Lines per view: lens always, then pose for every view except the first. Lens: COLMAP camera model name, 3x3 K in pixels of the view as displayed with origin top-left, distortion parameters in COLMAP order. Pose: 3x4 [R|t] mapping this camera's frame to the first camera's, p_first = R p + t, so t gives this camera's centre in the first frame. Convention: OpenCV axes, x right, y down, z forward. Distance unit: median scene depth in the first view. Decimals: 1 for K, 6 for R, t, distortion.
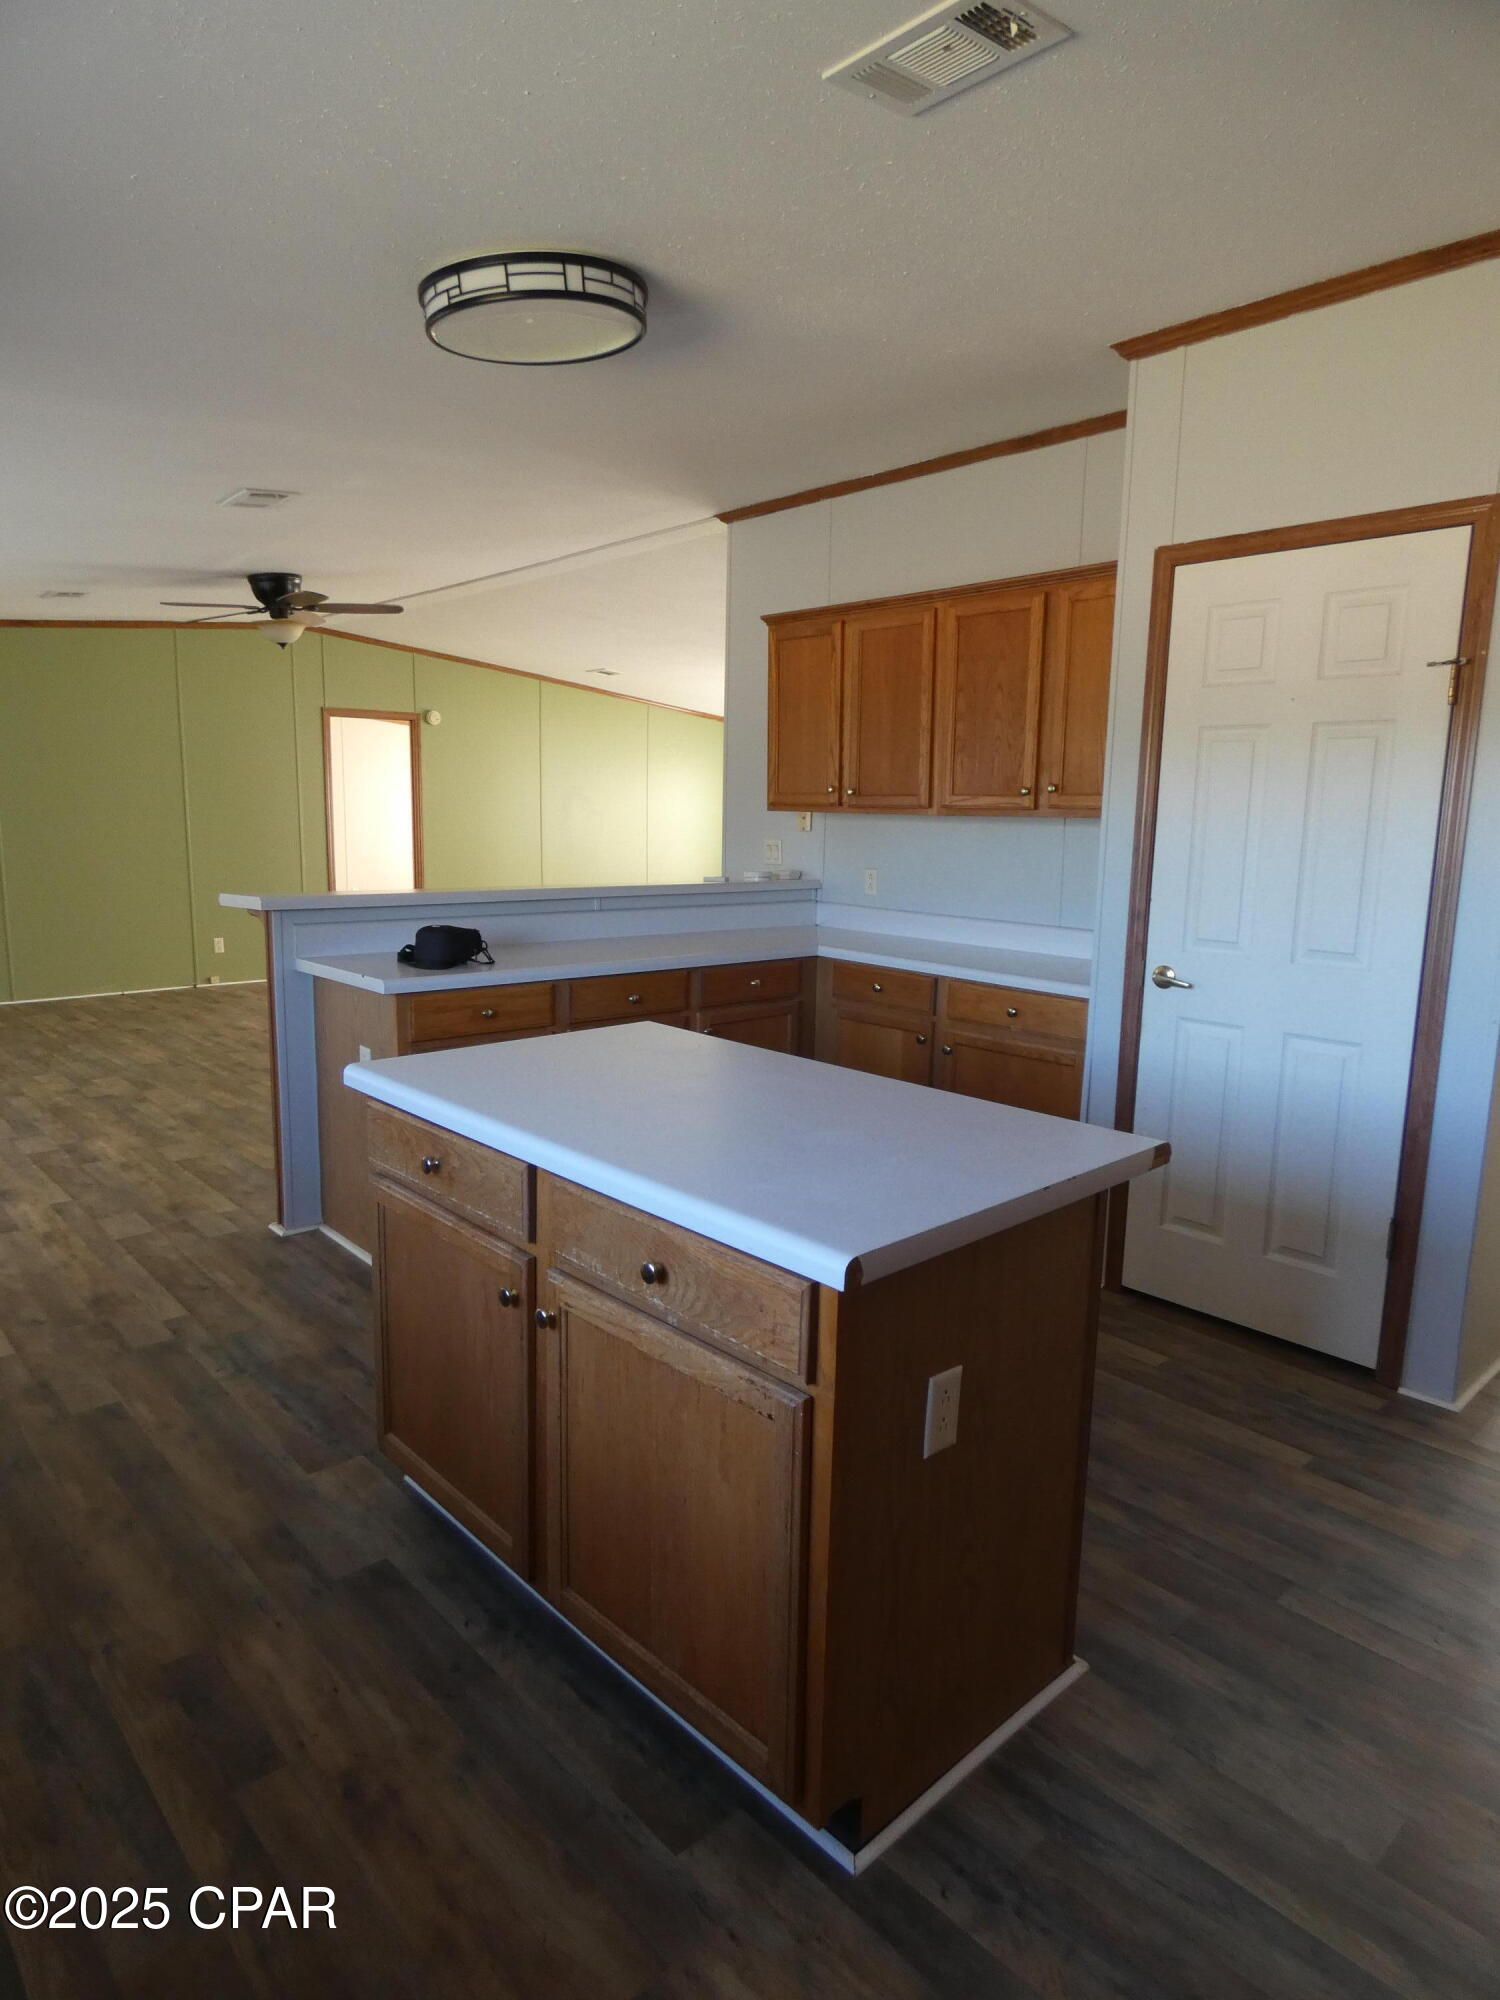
lens RADIAL K [[1189.2, 0, 750.0], [0, 1189.2, 1000.0], [0, 0, 1]] dist [-0.010351, -0.000106]
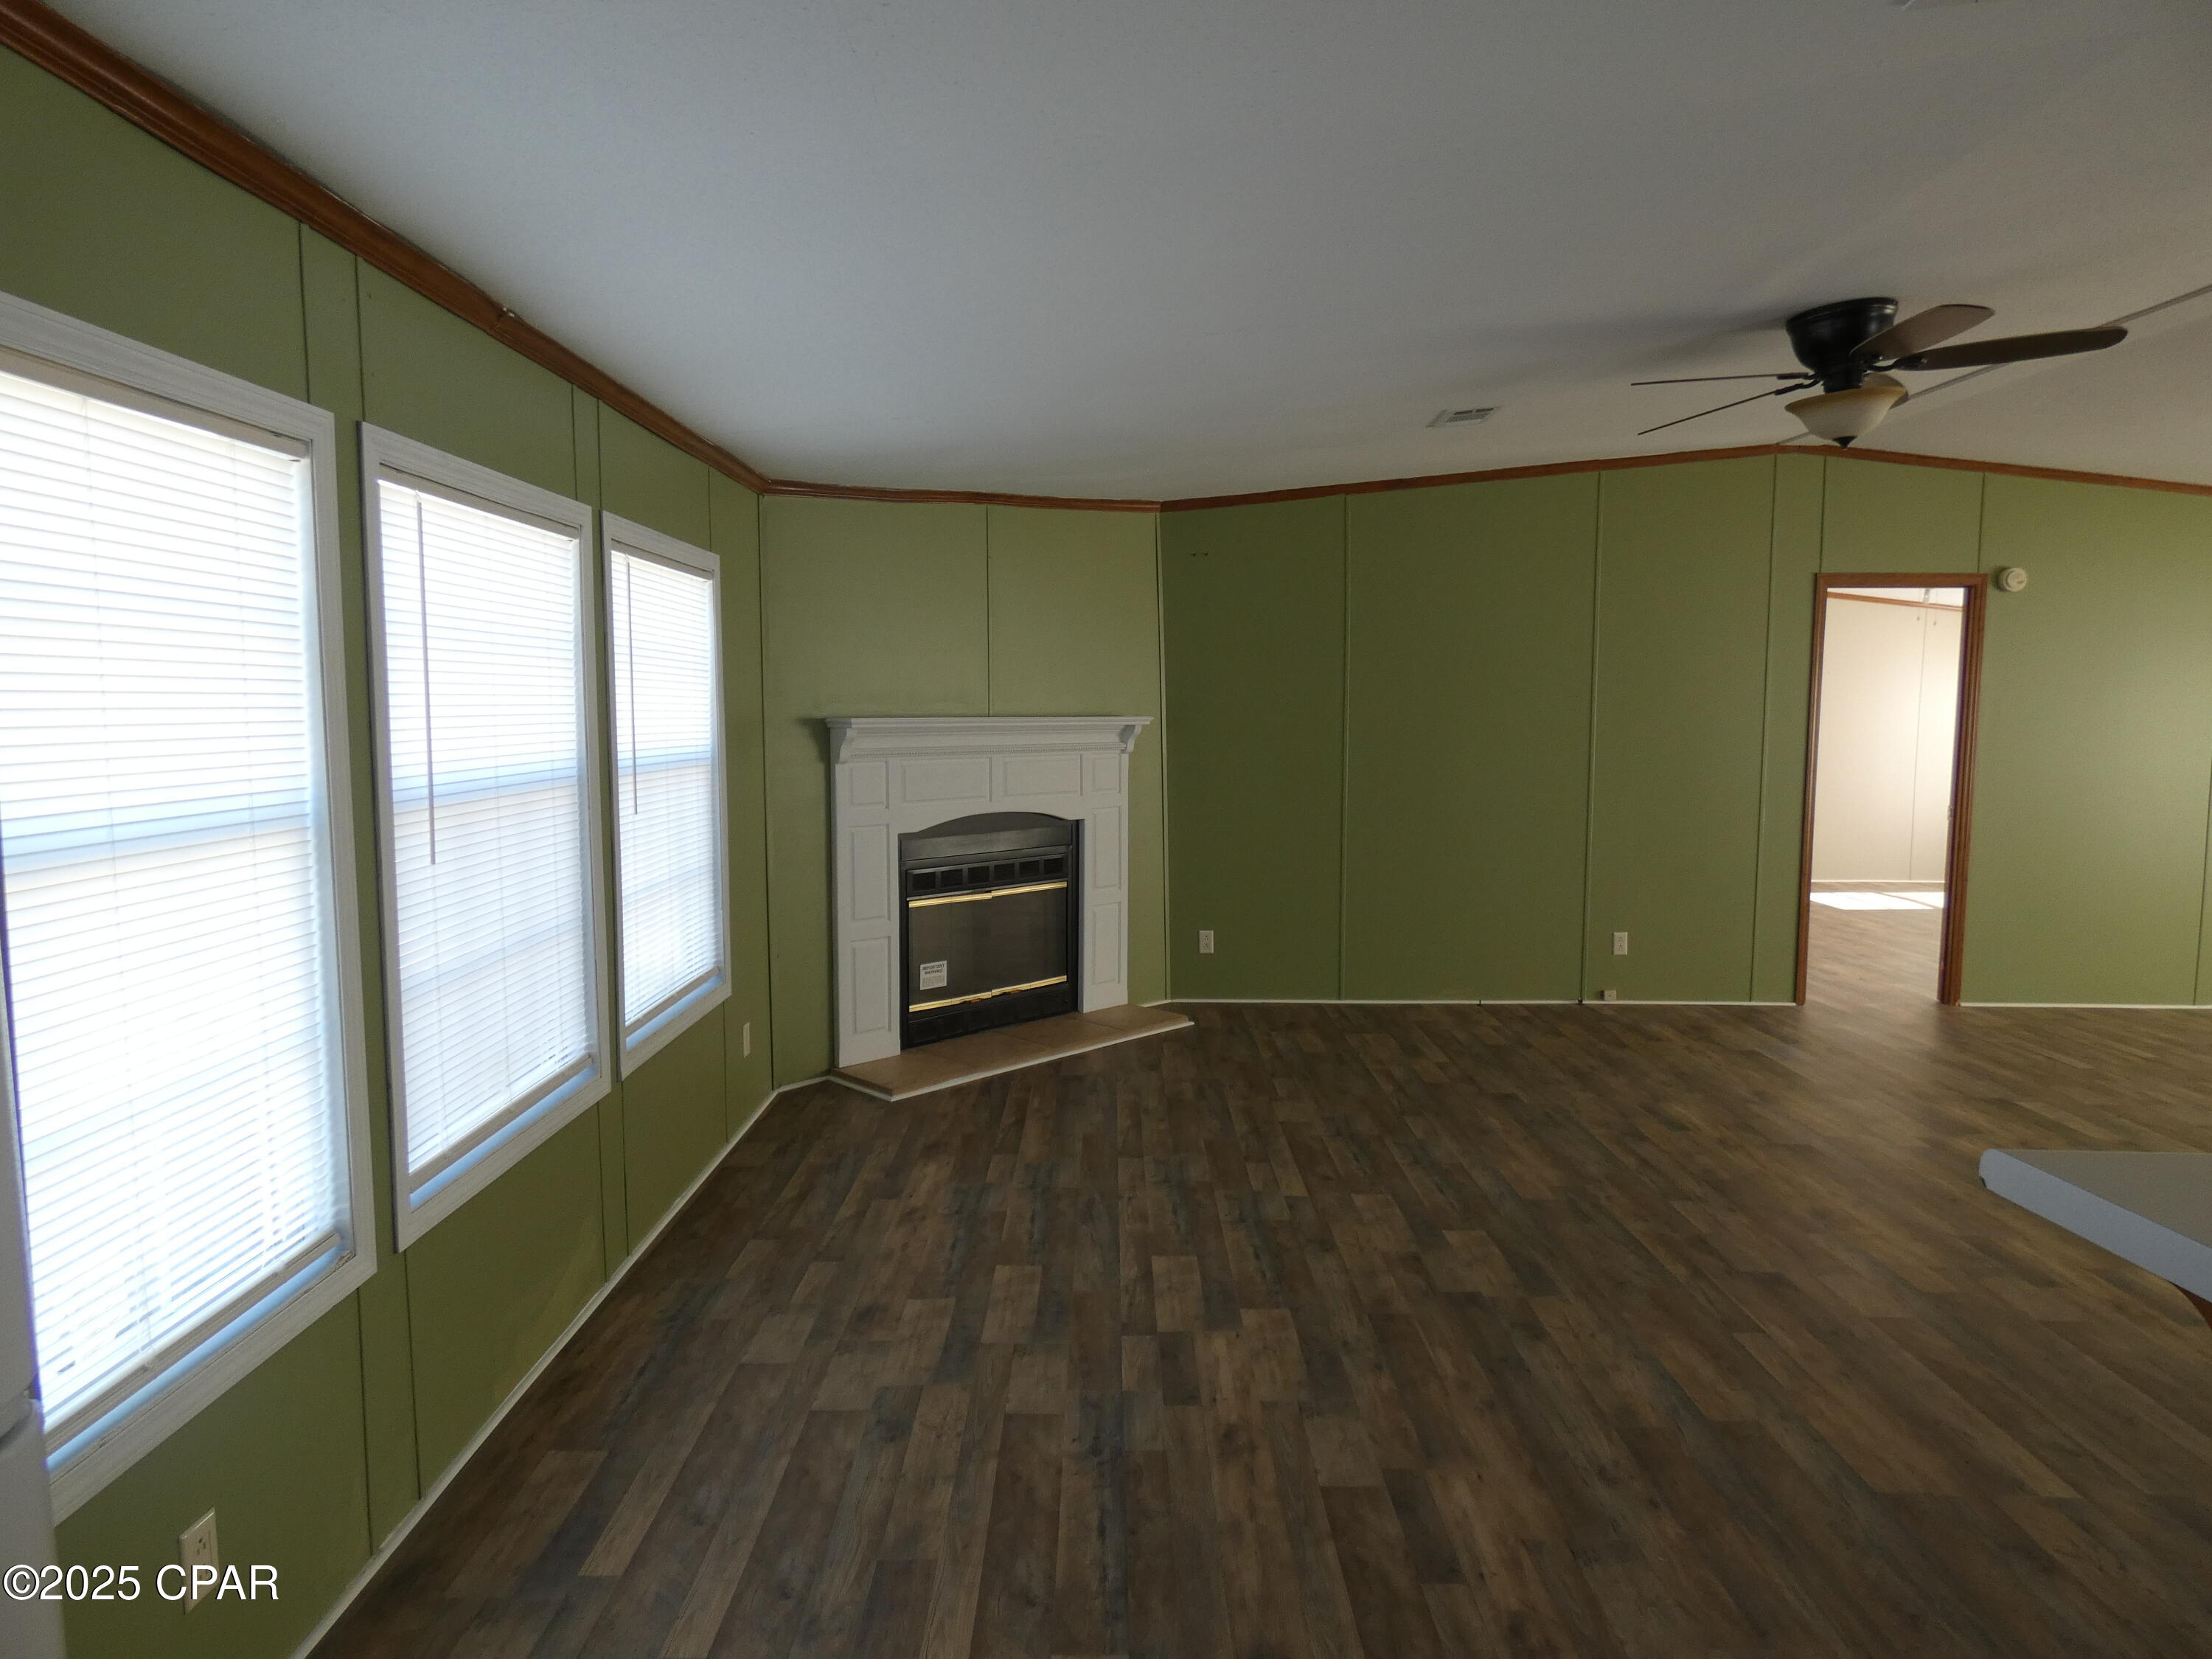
lens RADIAL K [[1317.8, 0, 1106.0], [0, 1317.8, 829.5], [0, 0, 1]] dist [-0.004282, -0.001602]
pose [[0.734858, 0.051500, -0.676263, -0.450208], [-0.100525, 0.994370, -0.033509, -0.149623], [0.670730, 0.092606, 0.735898, 0.719712]]
